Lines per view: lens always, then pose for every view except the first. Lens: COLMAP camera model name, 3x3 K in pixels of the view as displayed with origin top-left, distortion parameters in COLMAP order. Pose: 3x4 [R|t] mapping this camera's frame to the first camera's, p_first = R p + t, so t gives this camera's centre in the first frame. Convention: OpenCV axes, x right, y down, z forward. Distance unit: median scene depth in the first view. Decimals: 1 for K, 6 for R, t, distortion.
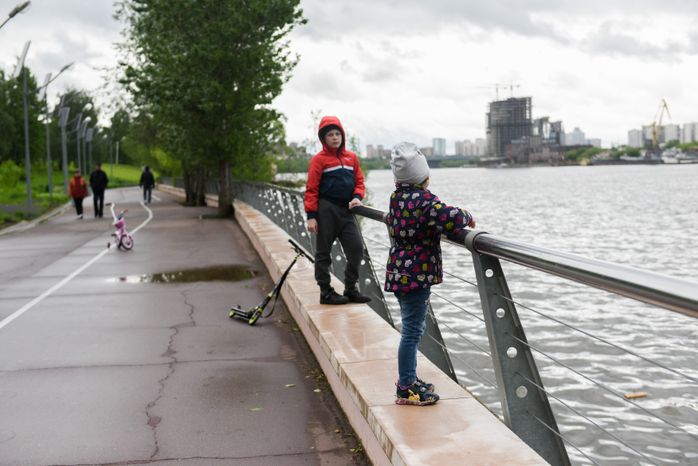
lens RADIAL K [[981.0, 0, 350.3], [0, 981.0, 240.1], [0, 0, 1]] dist [-0.076712, 0.000000]
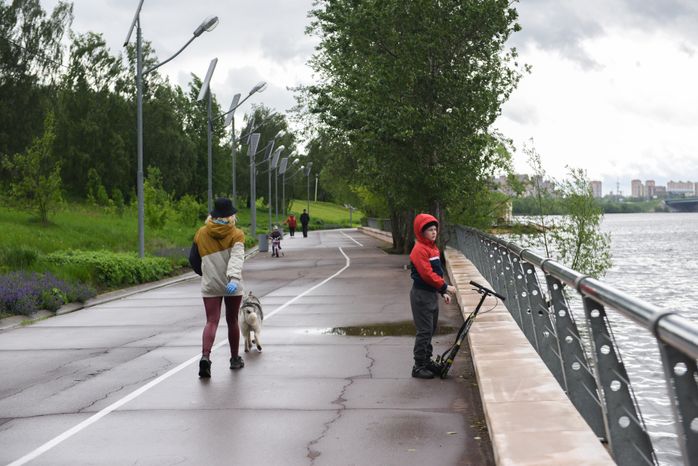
lens RADIAL K [[1288.0, 0, 347.5], [0, 1288.0, 236.1], [0, 0, 1]] dist [-0.335829, 0.000000]
pose [[0.977159, 0.015988, -0.211908, 0.032252], [-0.026633, 0.998517, -0.047475, 0.003992], [0.210834, 0.052034, 0.976136, -0.091056]]
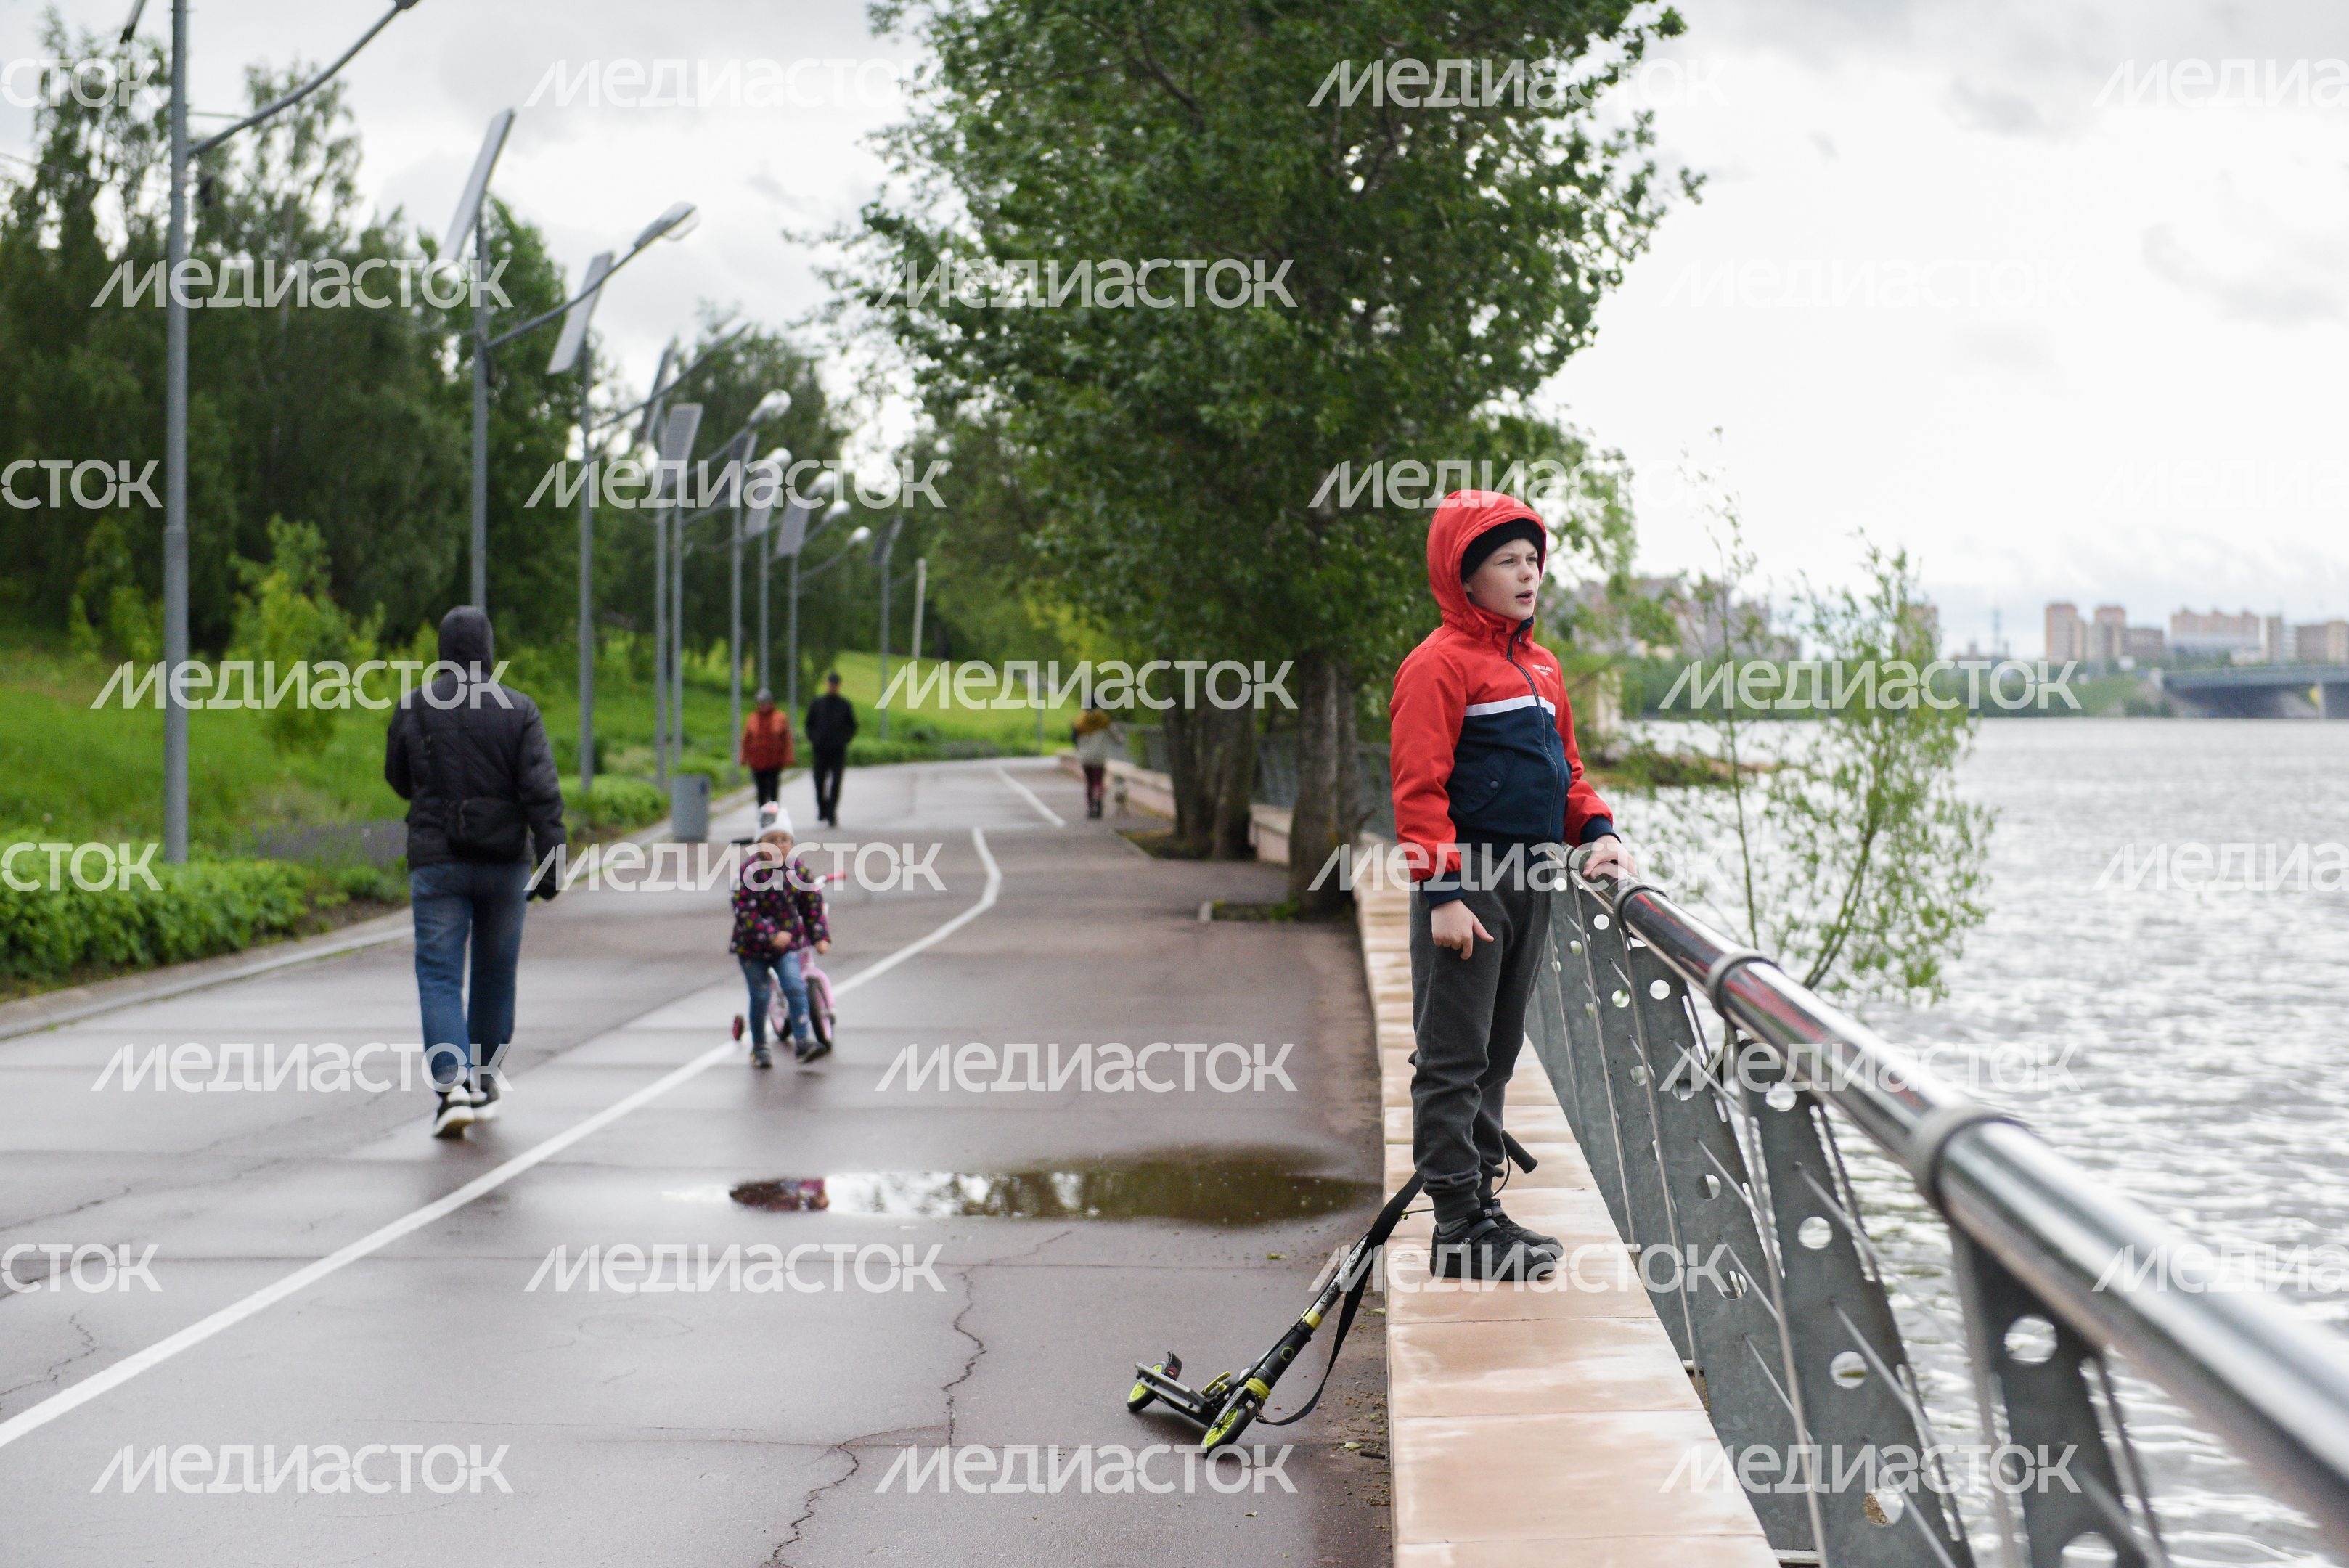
lens RADIAL K [[4366.0, 0, 1181.6], [0, 4366.0, 801.0], [0, 0, 1]] dist [-0.101210, 0.000000]
pose [[0.981845, 0.032265, -0.186923, 0.025236], [-0.041144, 0.998192, -0.043814, -0.004900], [0.185172, 0.050709, 0.981397, 0.031296]]
